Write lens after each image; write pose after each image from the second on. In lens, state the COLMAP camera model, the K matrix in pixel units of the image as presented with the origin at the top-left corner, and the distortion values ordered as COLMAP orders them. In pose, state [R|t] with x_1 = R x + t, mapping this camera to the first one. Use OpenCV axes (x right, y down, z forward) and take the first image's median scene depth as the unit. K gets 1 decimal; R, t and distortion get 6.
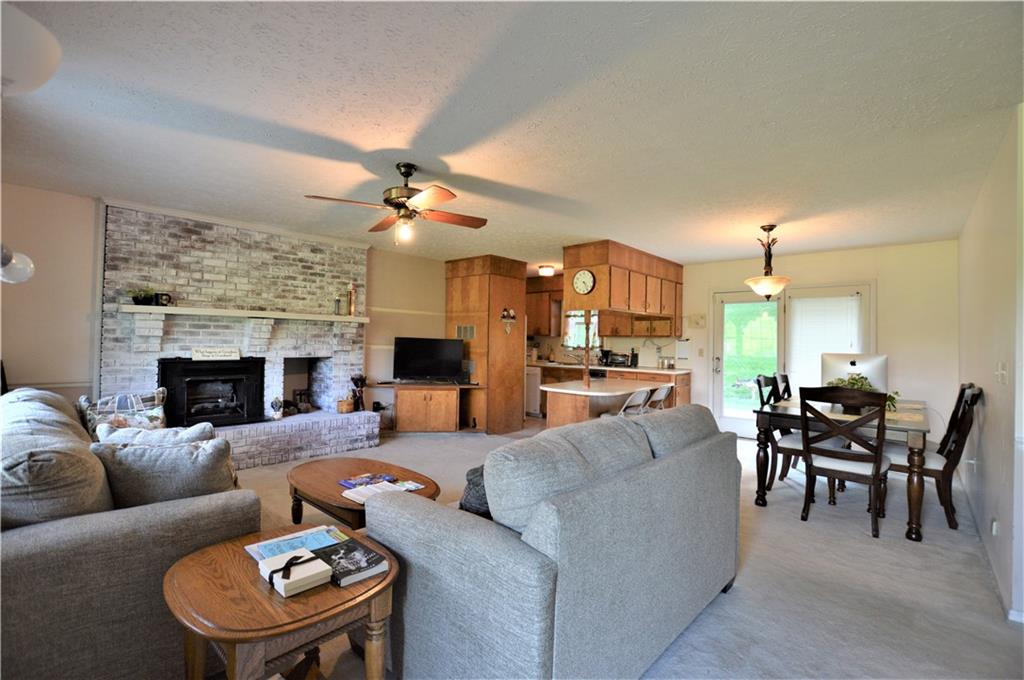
lens RADIAL K [[463.5, 0, 511.8], [0, 463.5, 338.4], [0, 0, 1]] dist [-0.035622, 0.005879]
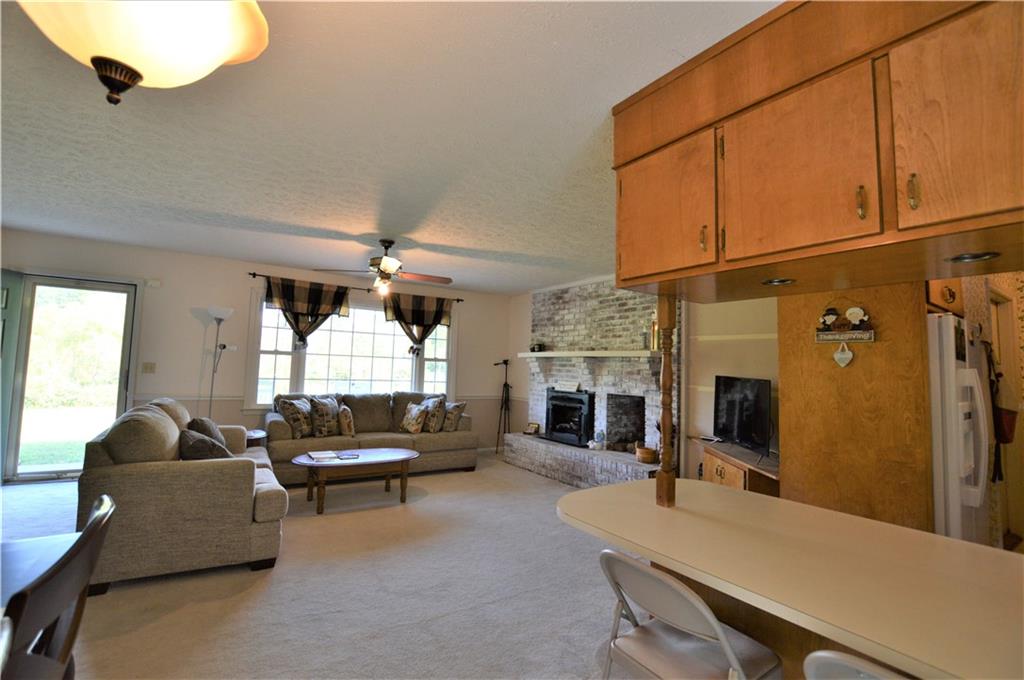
lens RADIAL K [[463.5, 0, 512.0], [0, 463.5, 334.1], [0, 0, 1]] dist [-0.035622, 0.005879]
pose [[-0.256437, -0.094891, -0.961892, 0.614772], [-0.030394, 0.995469, -0.090100, 0.008576], [0.966083, 0.006131, -0.258159, 1.082439]]
